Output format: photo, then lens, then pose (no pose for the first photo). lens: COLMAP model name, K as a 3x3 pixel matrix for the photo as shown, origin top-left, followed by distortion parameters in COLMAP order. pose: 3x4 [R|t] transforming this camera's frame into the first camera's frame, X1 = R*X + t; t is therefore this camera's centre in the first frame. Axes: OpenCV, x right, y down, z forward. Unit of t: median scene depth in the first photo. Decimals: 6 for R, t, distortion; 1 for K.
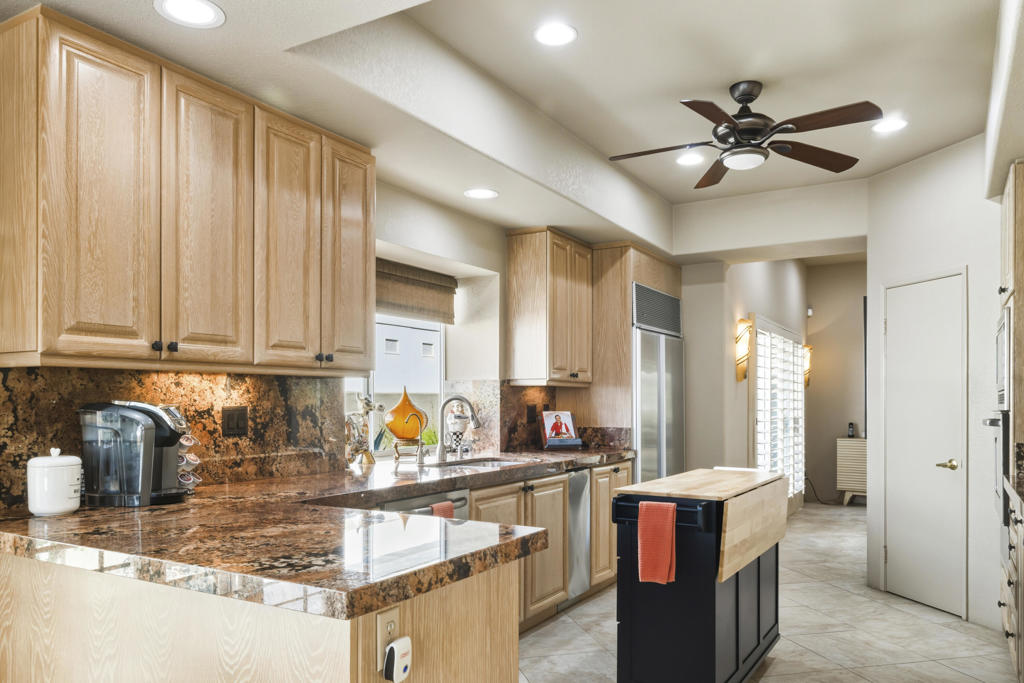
lens RADIAL K [[736.4, 0, 508.0], [0, 736.4, 377.3], [0, 0, 1]] dist [0.026931, 0.002739]
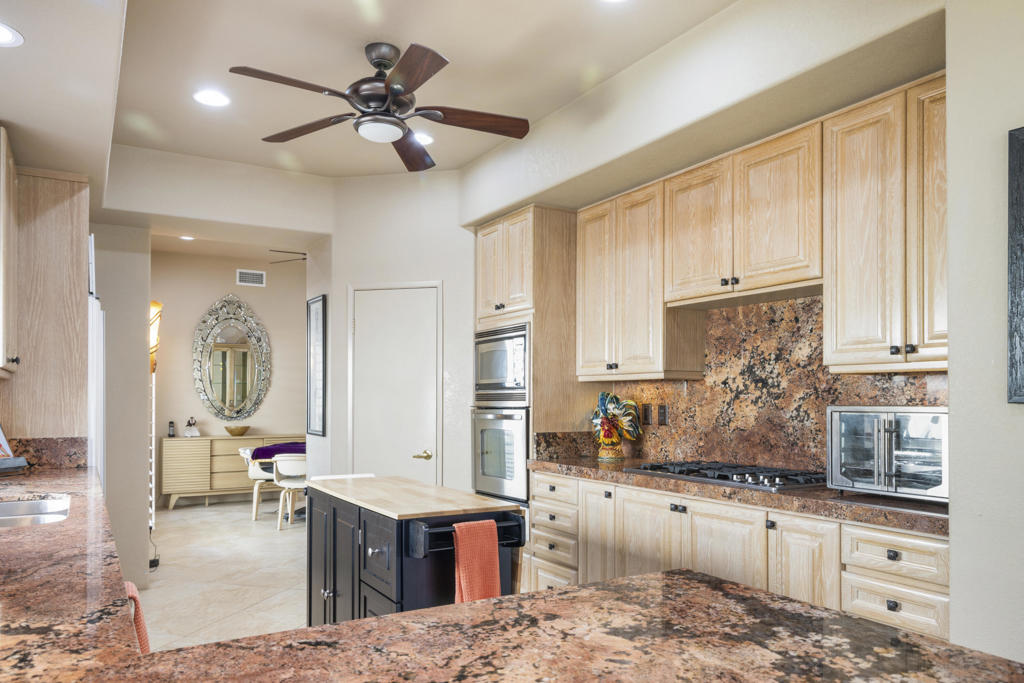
lens RADIAL K [[736.4, 0, 508.0], [0, 736.4, 377.3], [0, 0, 1]] dist [0.026931, 0.002739]
pose [[0.491627, 0.022369, 0.870518, -0.278567], [-0.026660, 0.999588, -0.010629, 0.007420], [-0.870397, -0.017983, 0.492021, 0.306832]]
